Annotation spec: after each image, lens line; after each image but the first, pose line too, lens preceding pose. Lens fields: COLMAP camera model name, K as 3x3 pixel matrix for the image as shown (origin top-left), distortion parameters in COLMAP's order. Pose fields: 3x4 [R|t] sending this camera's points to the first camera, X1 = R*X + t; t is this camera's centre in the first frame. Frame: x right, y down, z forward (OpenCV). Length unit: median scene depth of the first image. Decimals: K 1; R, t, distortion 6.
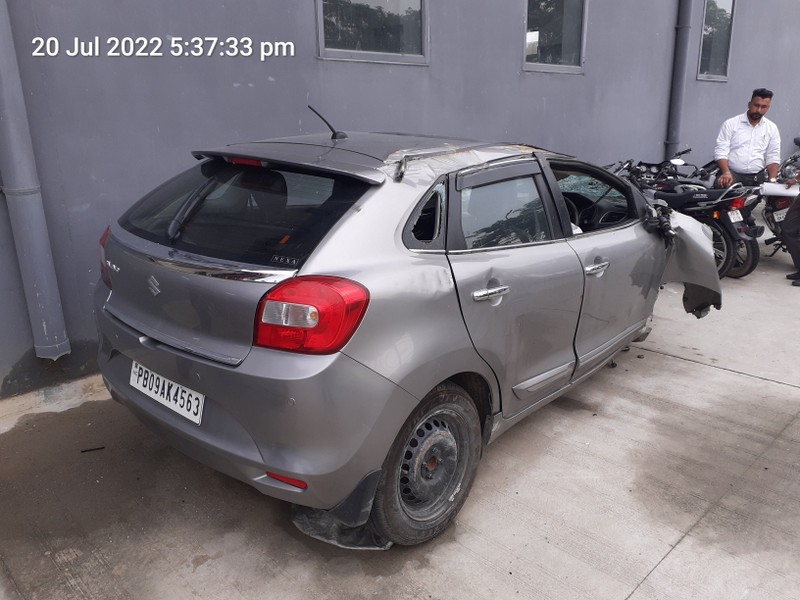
lens RADIAL K [[634.9, 0, 398.3], [0, 634.9, 296.9], [0, 0, 1]] dist [0.053584, -0.060432]
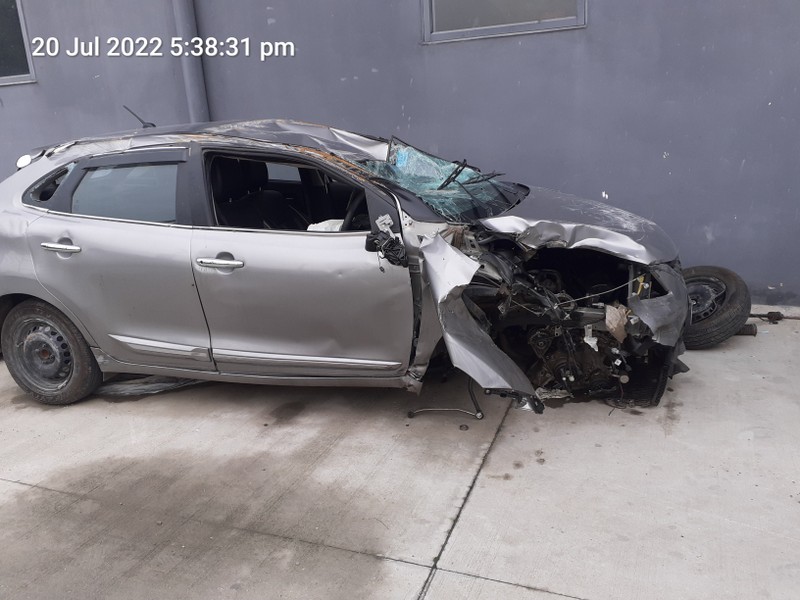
lens RADIAL K [[634.9, 0, 401.7], [0, 634.9, 301.5], [0, 0, 1]] dist [0.053584, -0.060432]
pose [[0.417011, 0.239793, -0.876699, 1.290086], [-0.198952, 0.965260, 0.169383, -0.208493], [0.886860, 0.103786, 0.450231, 0.816491]]
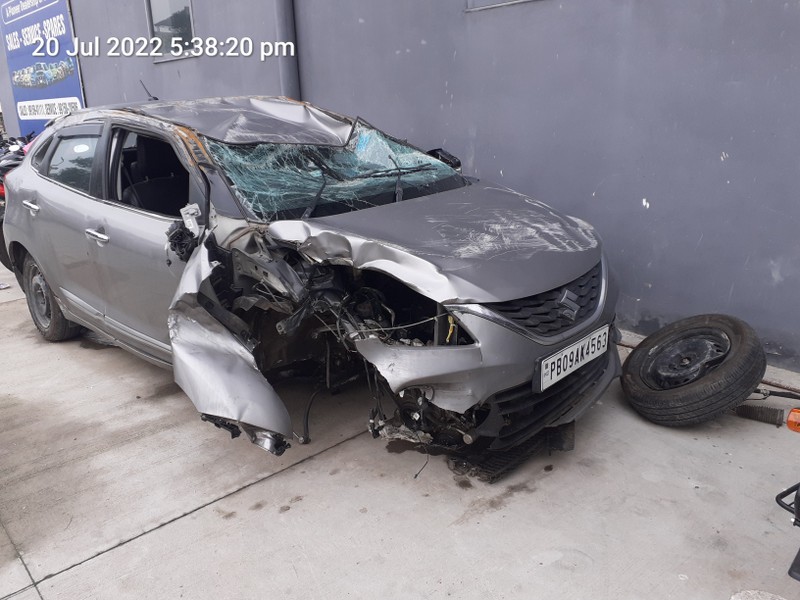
lens RADIAL K [[634.9, 0, 404.0], [0, 634.9, 302.2], [0, 0, 1]] dist [0.053584, -0.060432]
pose [[-0.033641, 0.312025, -0.949478, 1.289317], [-0.240213, 0.919643, 0.310731, -0.379721], [0.970137, 0.238530, 0.044015, 1.451221]]
